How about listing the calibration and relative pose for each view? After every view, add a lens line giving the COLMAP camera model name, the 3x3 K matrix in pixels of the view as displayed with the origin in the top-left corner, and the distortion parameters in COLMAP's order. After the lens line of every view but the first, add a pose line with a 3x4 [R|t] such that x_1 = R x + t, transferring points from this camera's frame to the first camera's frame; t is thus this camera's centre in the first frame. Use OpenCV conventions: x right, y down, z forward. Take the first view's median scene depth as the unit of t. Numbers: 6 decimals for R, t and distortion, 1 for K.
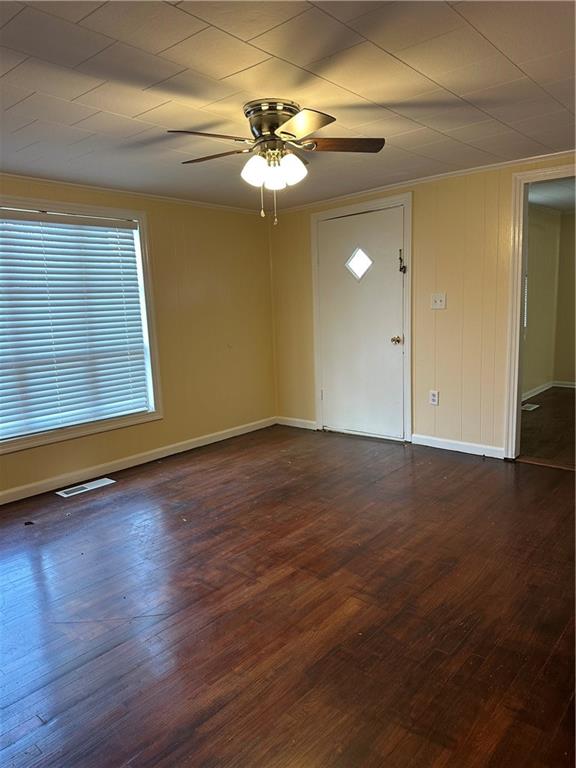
lens RADIAL K [[535.0, 0, 288.5], [0, 535.0, 381.9], [0, 0, 1]] dist [0.037872, -0.046301]
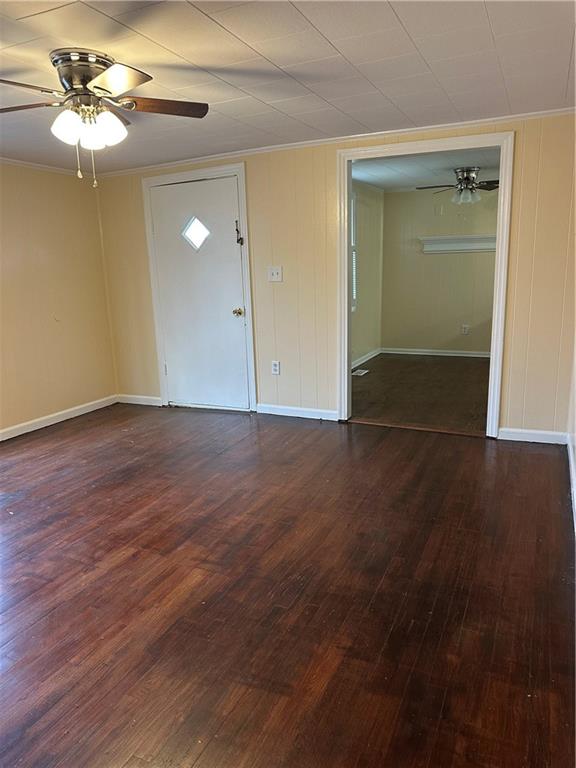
lens RADIAL K [[535.0, 0, 288.5], [0, 535.0, 381.9], [0, 0, 1]] dist [0.037872, -0.046301]
pose [[0.961845, -0.050705, 0.268854, 0.029536], [0.037132, 0.997777, 0.055336, 0.001893], [-0.271063, -0.043241, 0.961590, -0.000226]]
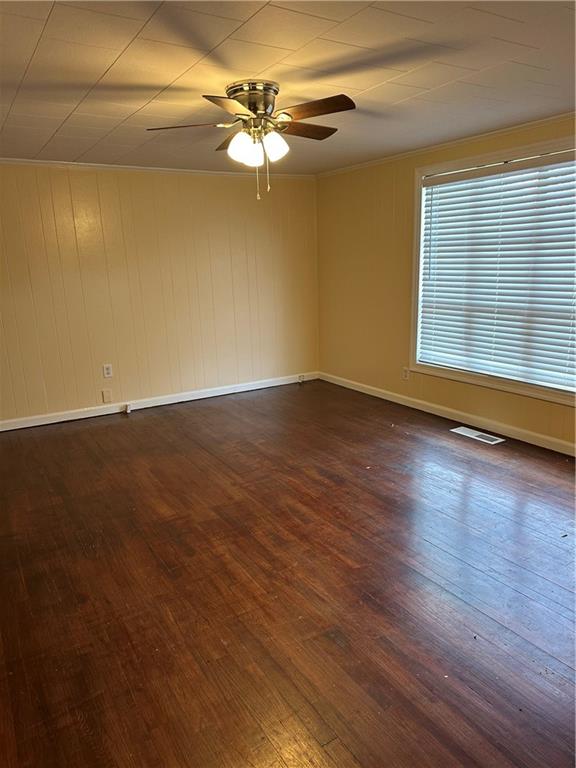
lens RADIAL K [[545.4, 0, 286.5], [0, 545.4, 374.2], [0, 0, 1]] dist [0.028729, -0.084527]
pose [[-0.311742, 0.237848, -0.919916, 1.002882], [-0.108095, 0.952999, 0.283033, -0.259012], [0.943998, 0.187672, -0.271380, 1.363467]]
